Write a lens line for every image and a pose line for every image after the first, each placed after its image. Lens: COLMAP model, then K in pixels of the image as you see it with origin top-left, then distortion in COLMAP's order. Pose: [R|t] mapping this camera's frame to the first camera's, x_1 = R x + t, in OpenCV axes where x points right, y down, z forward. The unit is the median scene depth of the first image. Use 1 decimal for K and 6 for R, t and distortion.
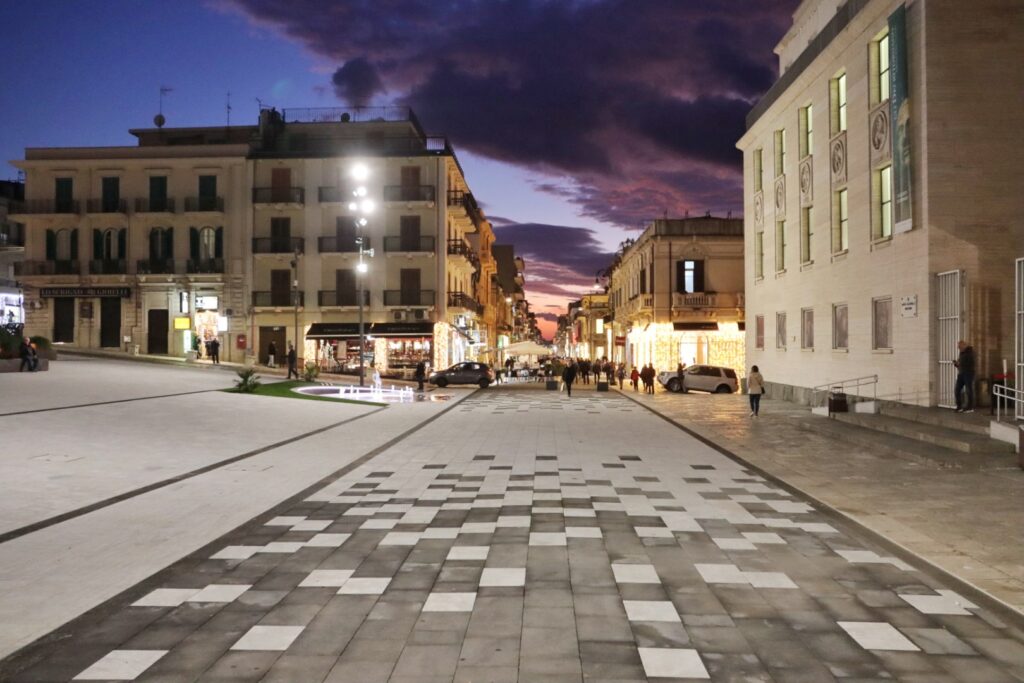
lens RADIAL K [[884.4, 0, 525.6], [0, 884.4, 334.6], [0, 0, 1]] dist [-0.135582, 0.148936]
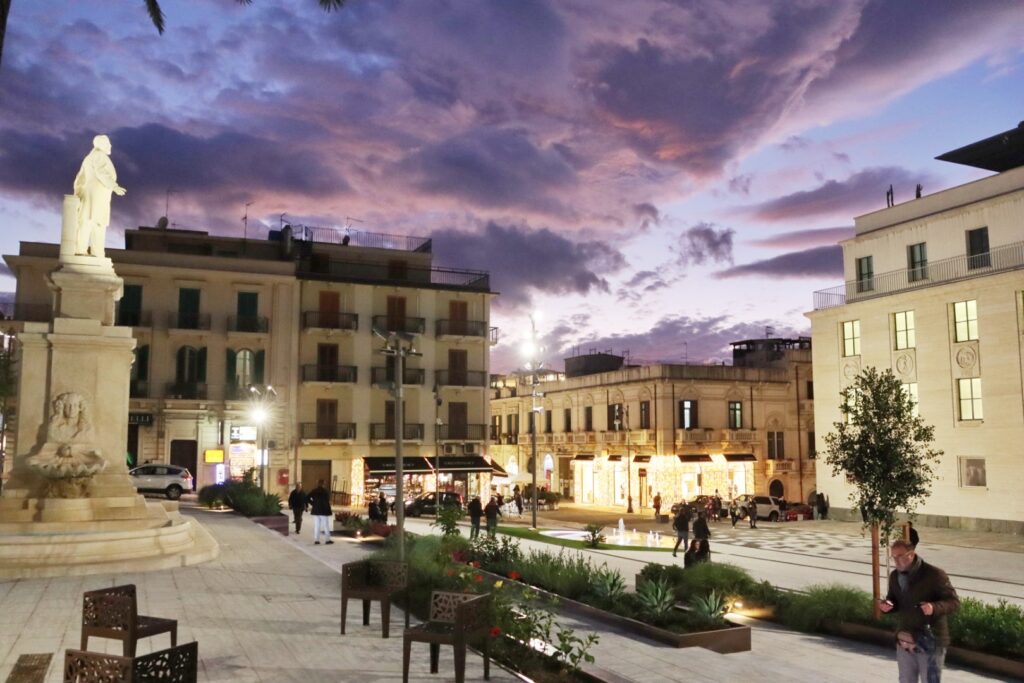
lens RADIAL K [[835.0, 0, 511.3], [0, 835.0, 333.7], [0, 0, 1]] dist [-0.150043, 0.114096]
pose [[0.905754, 0.057510, 0.419884, -0.478854], [-0.005269, 0.992202, -0.124532, -0.034529], [-0.423772, 0.110583, 0.898993, 0.110168]]
